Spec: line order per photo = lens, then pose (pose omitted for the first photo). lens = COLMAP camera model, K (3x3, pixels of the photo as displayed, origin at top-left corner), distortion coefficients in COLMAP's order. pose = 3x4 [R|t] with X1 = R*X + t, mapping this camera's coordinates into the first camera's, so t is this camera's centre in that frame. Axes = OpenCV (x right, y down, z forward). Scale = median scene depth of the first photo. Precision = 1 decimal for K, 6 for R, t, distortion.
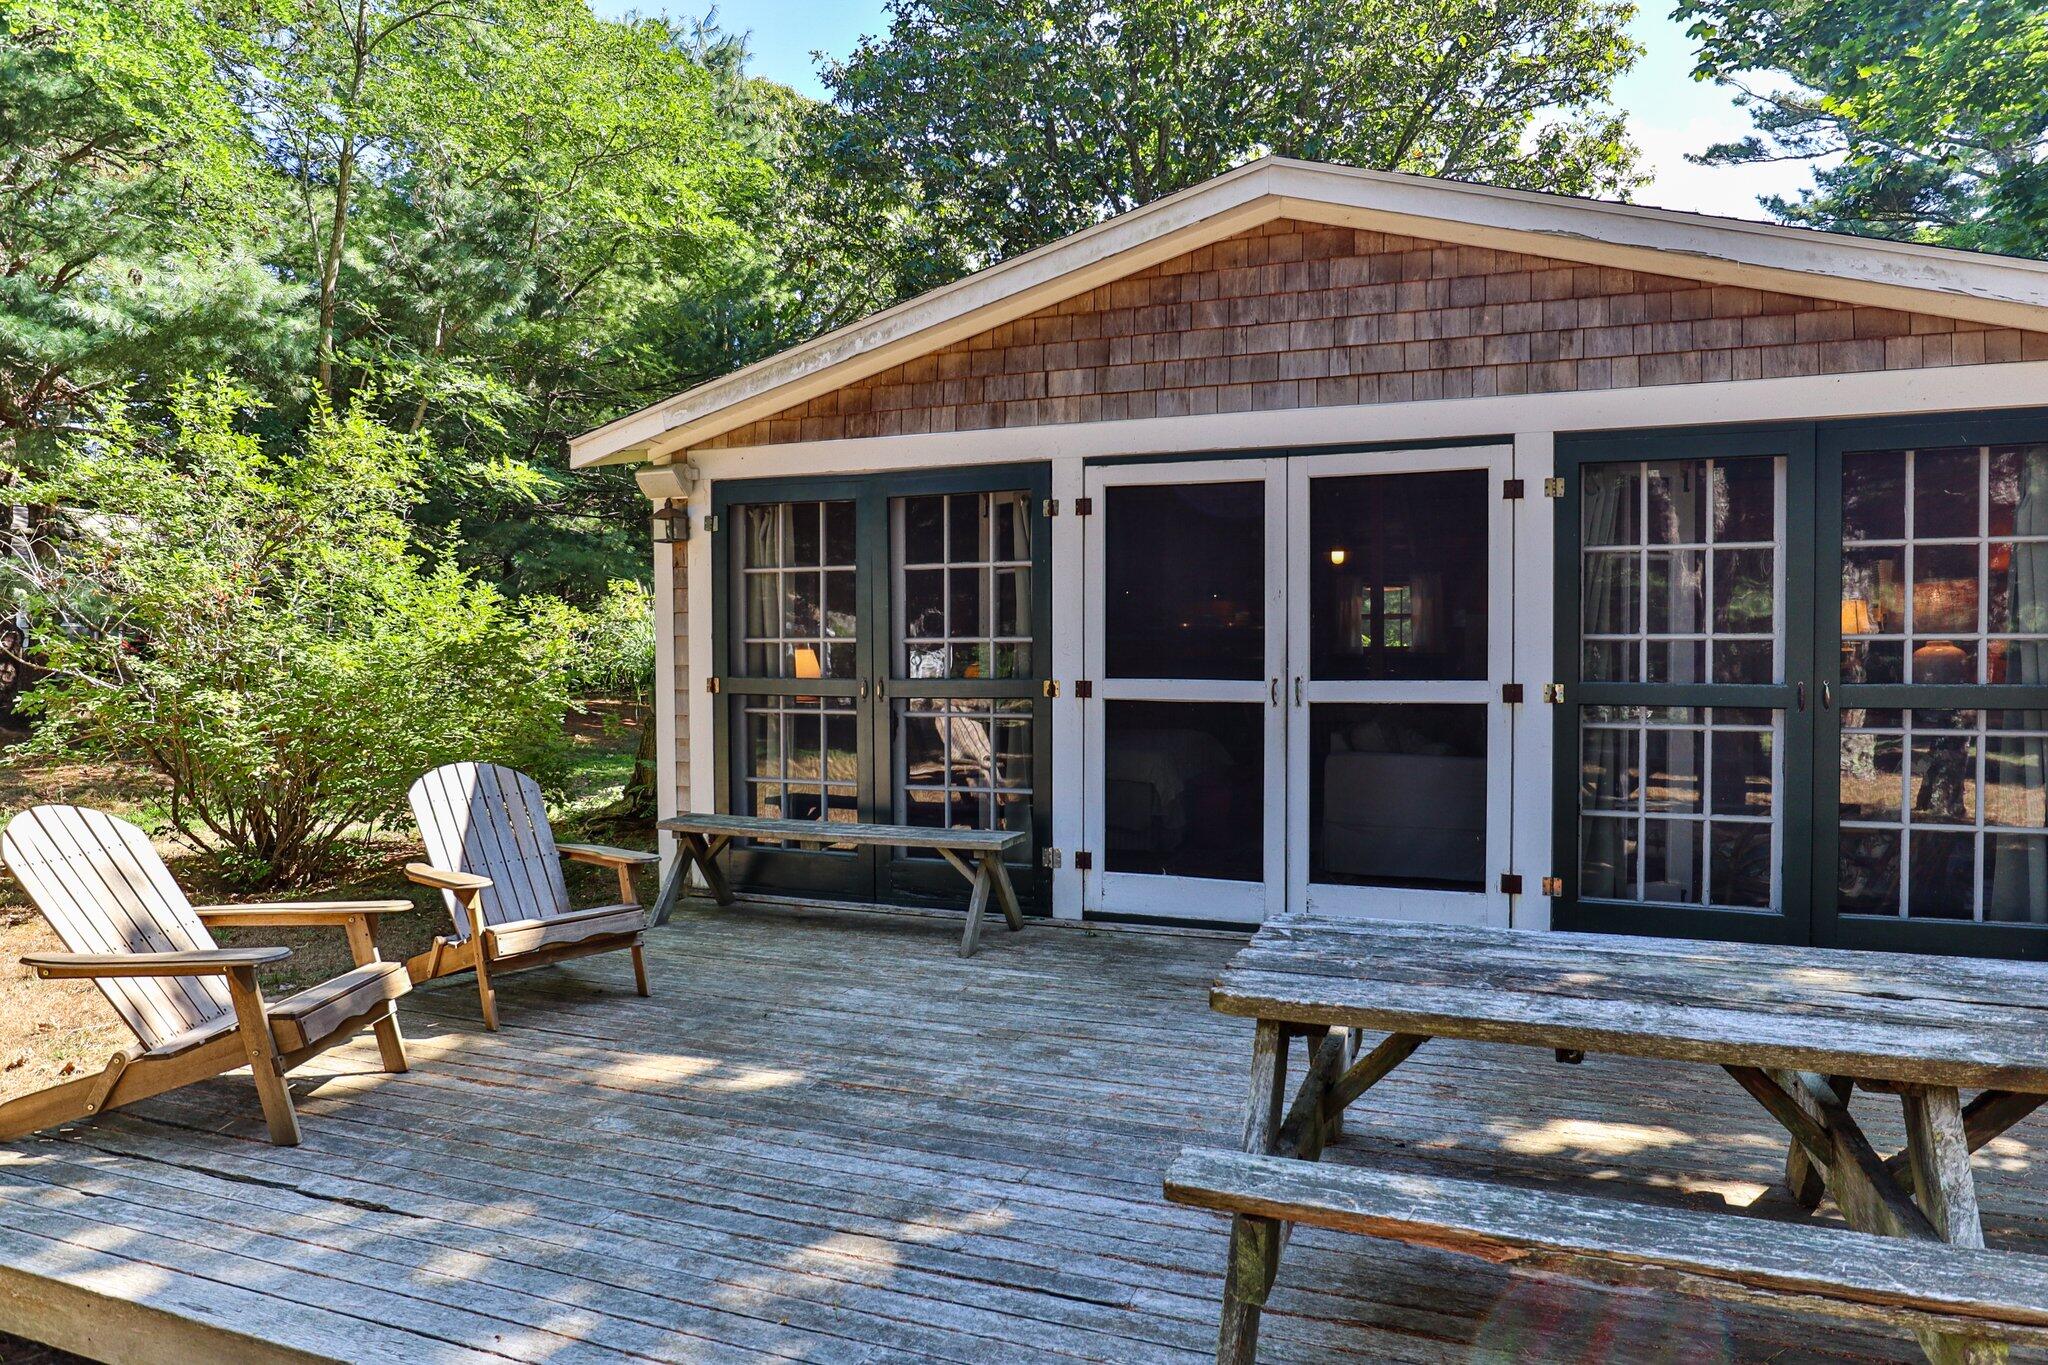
lens RADIAL K [[1223.8, 0, 1023.9], [0, 1223.8, 674.9], [0, 0, 1]] dist [-0.027122, 0.005651]
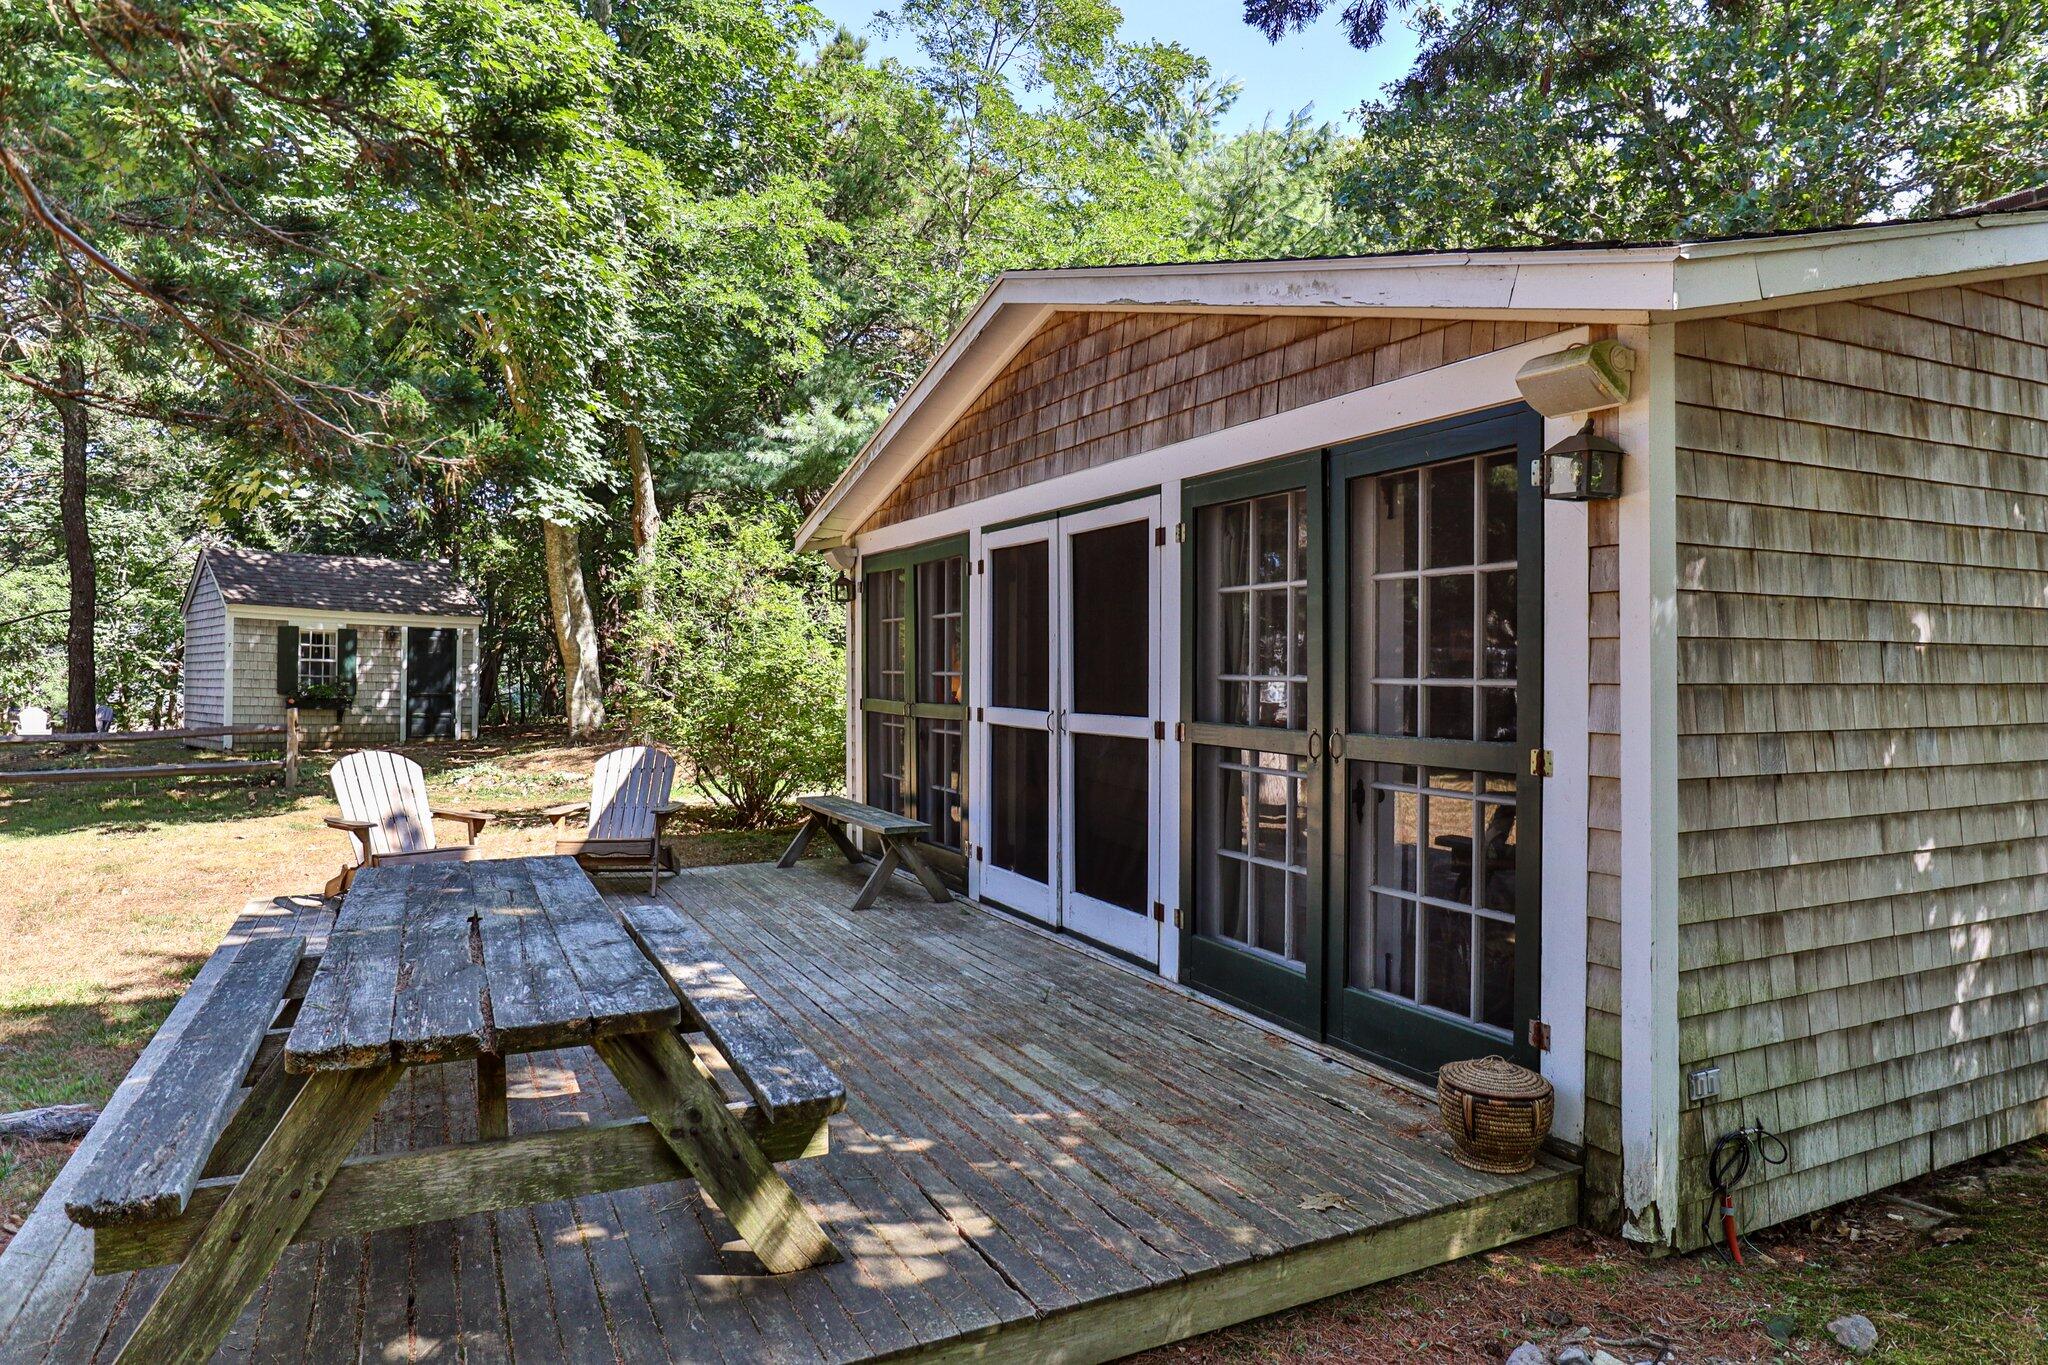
lens RADIAL K [[1223.8, 0, 1021.9], [0, 1223.8, 676.3], [0, 0, 1]] dist [-0.027122, 0.005651]
pose [[0.731568, 0.006792, -0.681735, 0.974275], [-0.012575, 0.999915, -0.003532, -0.024802], [0.681653, 0.011156, 0.731591, 0.135421]]
